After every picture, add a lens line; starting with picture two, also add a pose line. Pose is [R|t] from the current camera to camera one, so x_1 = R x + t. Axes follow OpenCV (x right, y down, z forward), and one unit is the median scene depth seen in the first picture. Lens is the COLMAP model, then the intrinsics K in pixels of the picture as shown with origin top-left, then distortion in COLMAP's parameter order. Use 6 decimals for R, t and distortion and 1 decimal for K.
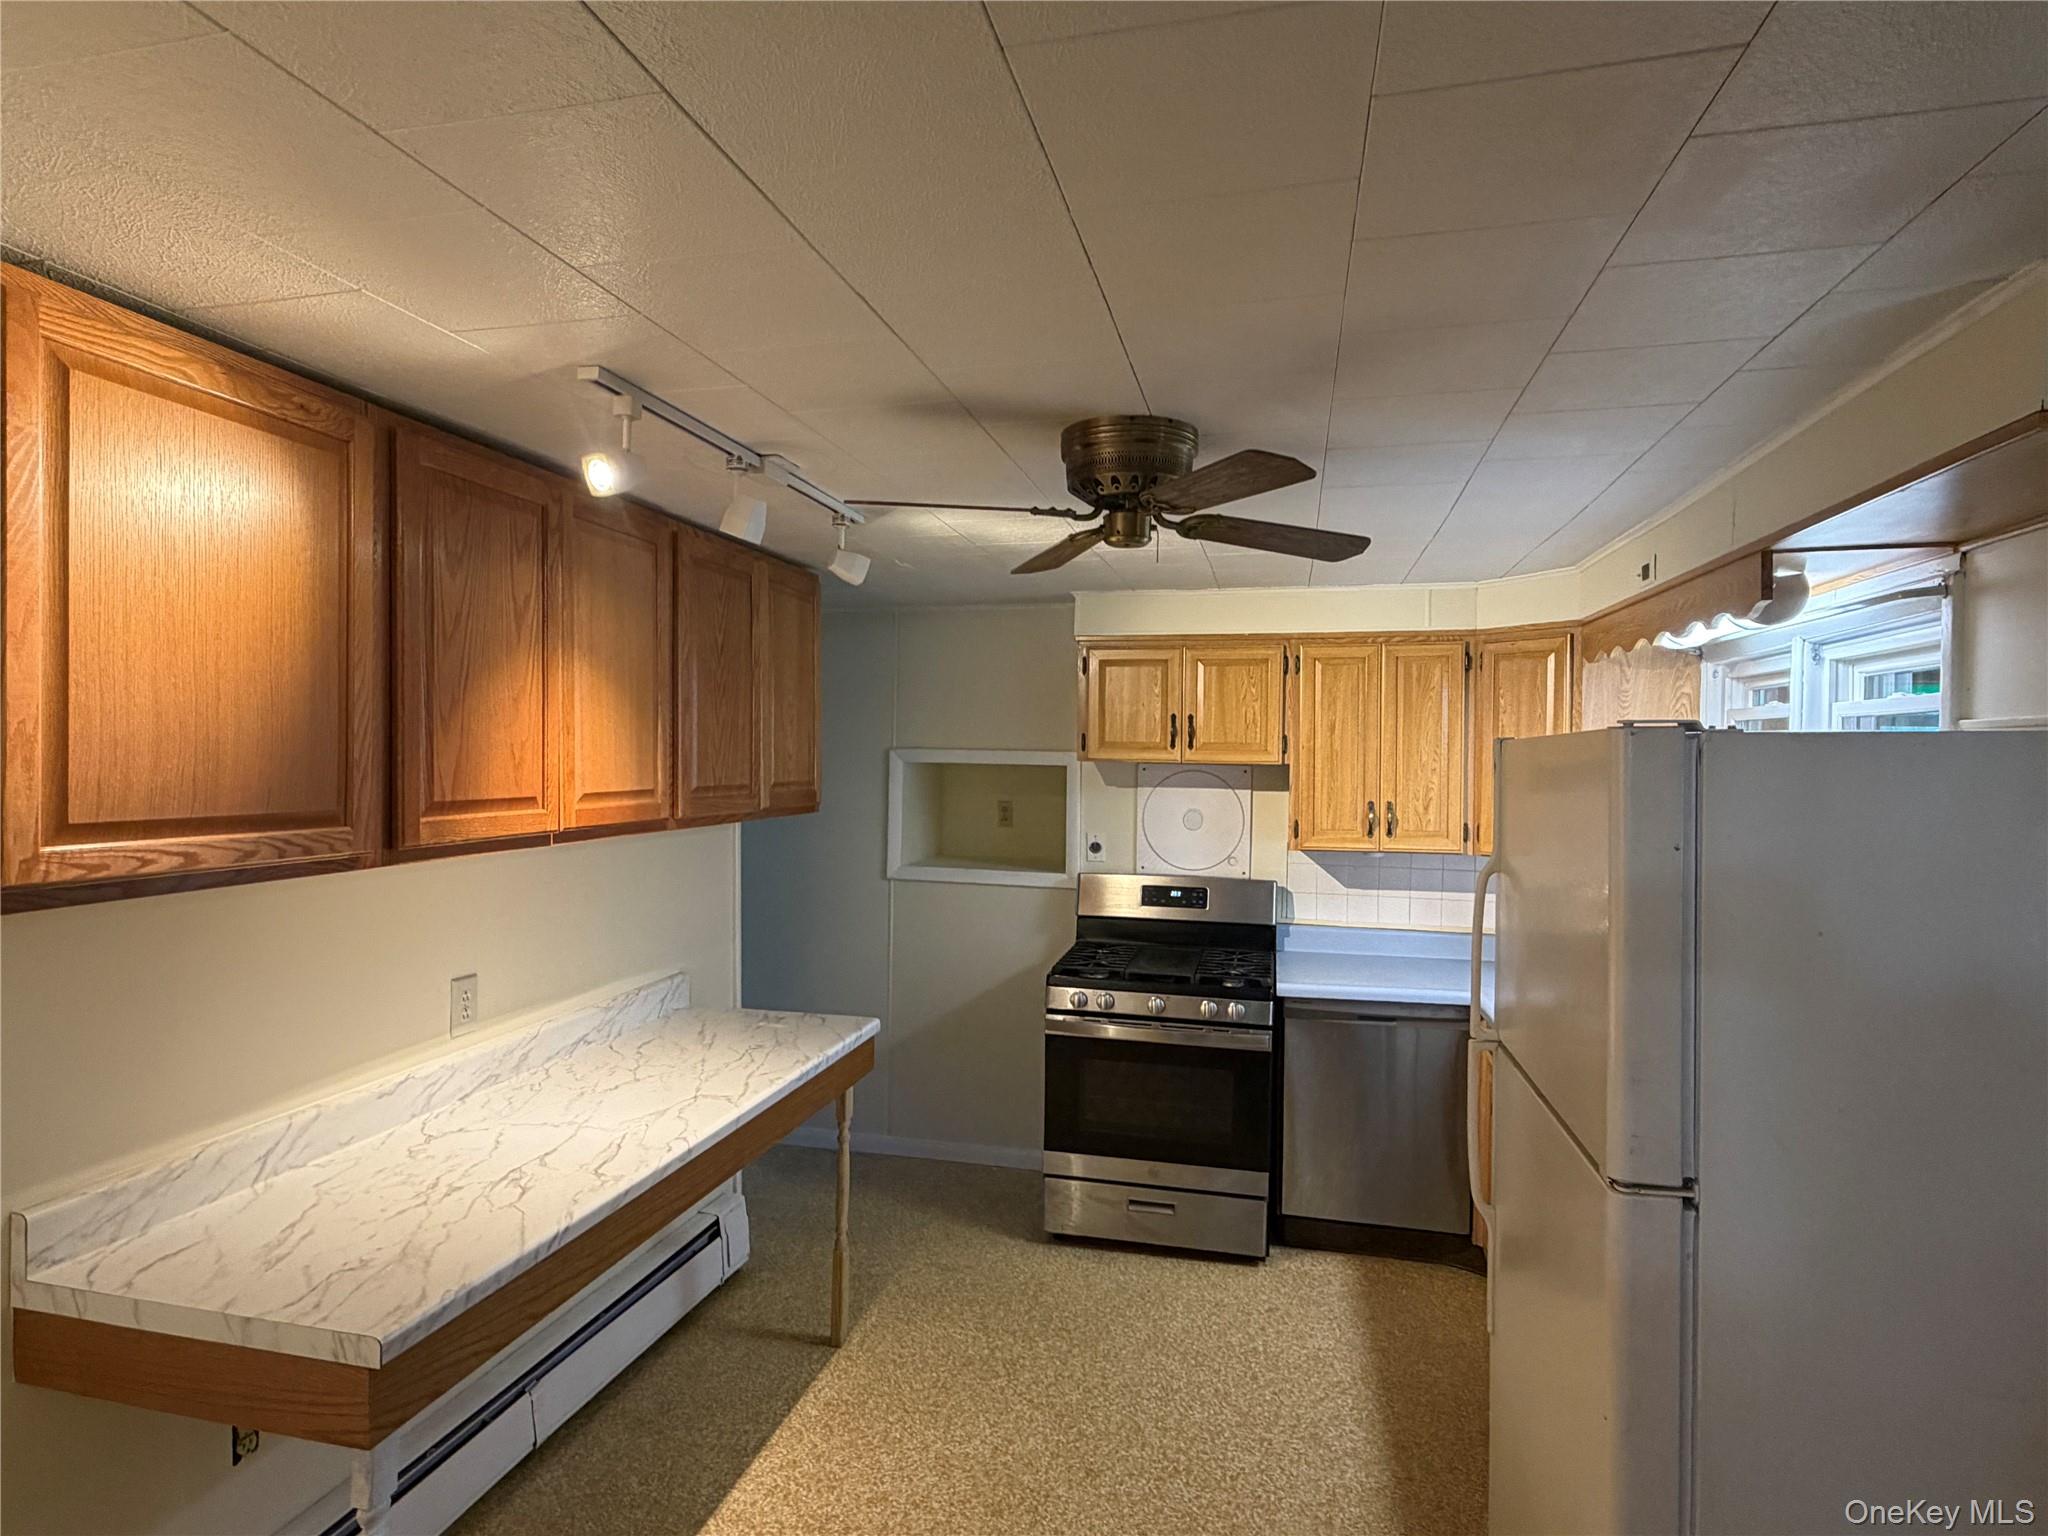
lens RADIAL K [[1141.2, 0, 1022.0], [0, 1141.2, 770.6], [0, 0, 1]] dist [0.001251, -0.000319]
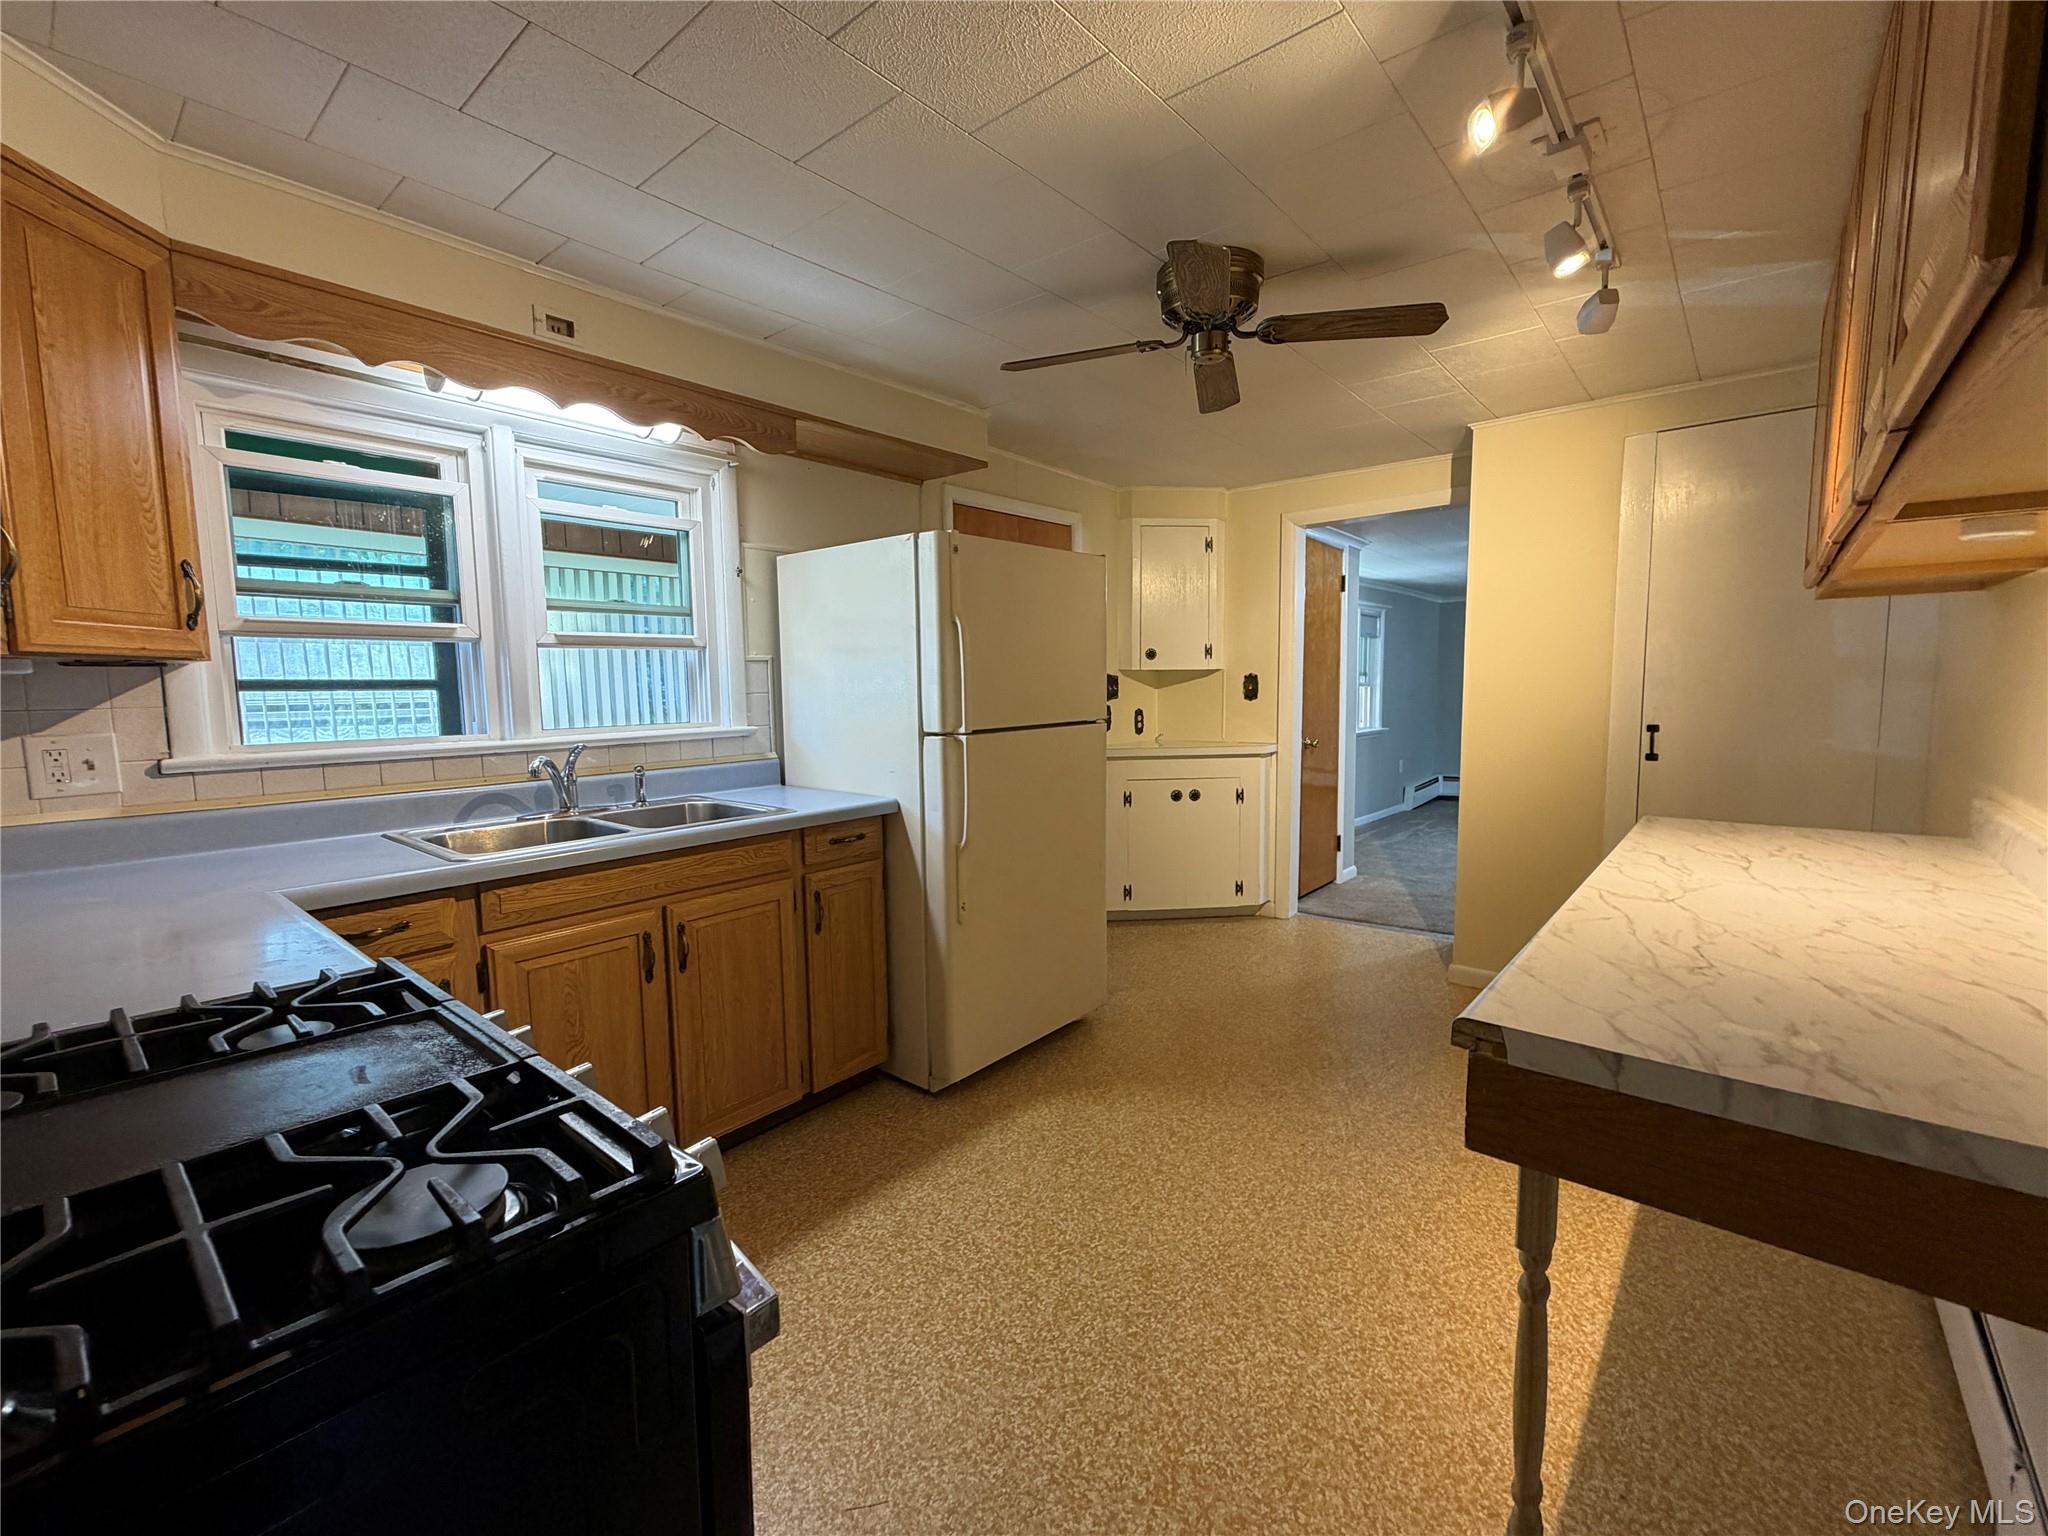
lens RADIAL K [[859.9, 0, 1025.3], [0, 859.9, 767.0], [0, 0, 1]] dist [0.000998, -0.000168]
pose [[-0.889862, -0.042861, 0.454213, -0.157009], [0.012548, 0.992901, 0.118276, 0.123087], [-0.456058, 0.110949, -0.883007, 1.657475]]
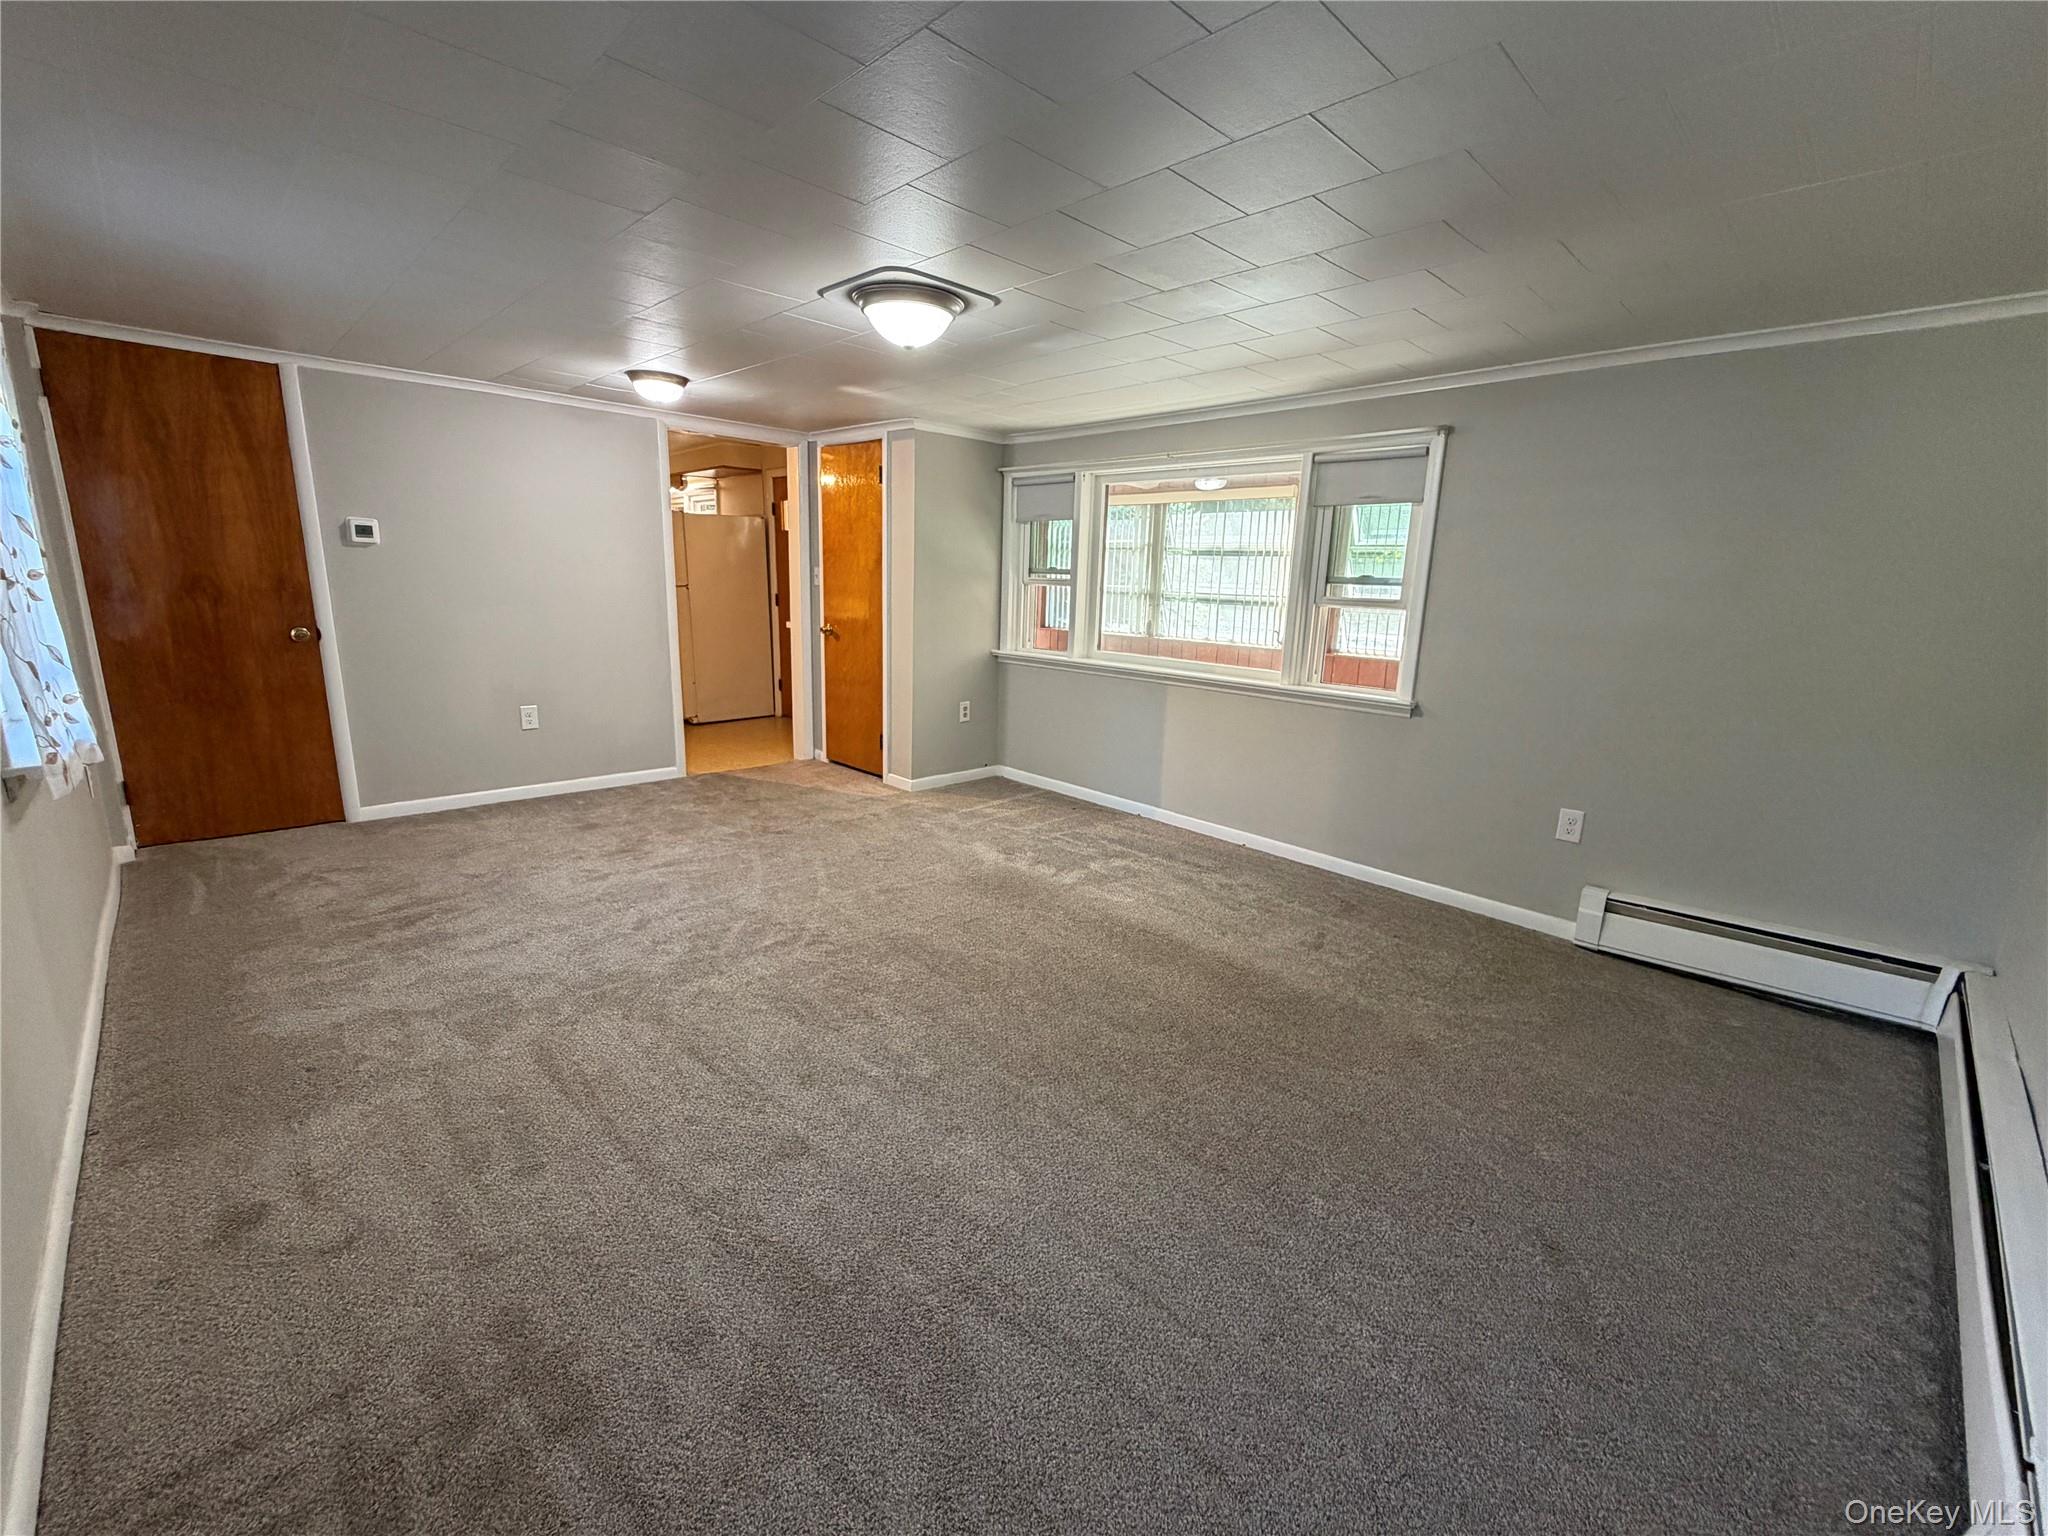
lens RADIAL K [[859.9, 0, 1025.3], [0, 859.9, 767.0], [0, 0, 1]] dist [0.000998, -0.000168]
pose [[0.523380, -0.176741, 0.833568, -1.432244], [-0.007480, 0.977262, 0.211905, 0.175819], [-0.852066, -0.117142, 0.510158, -1.733753]]
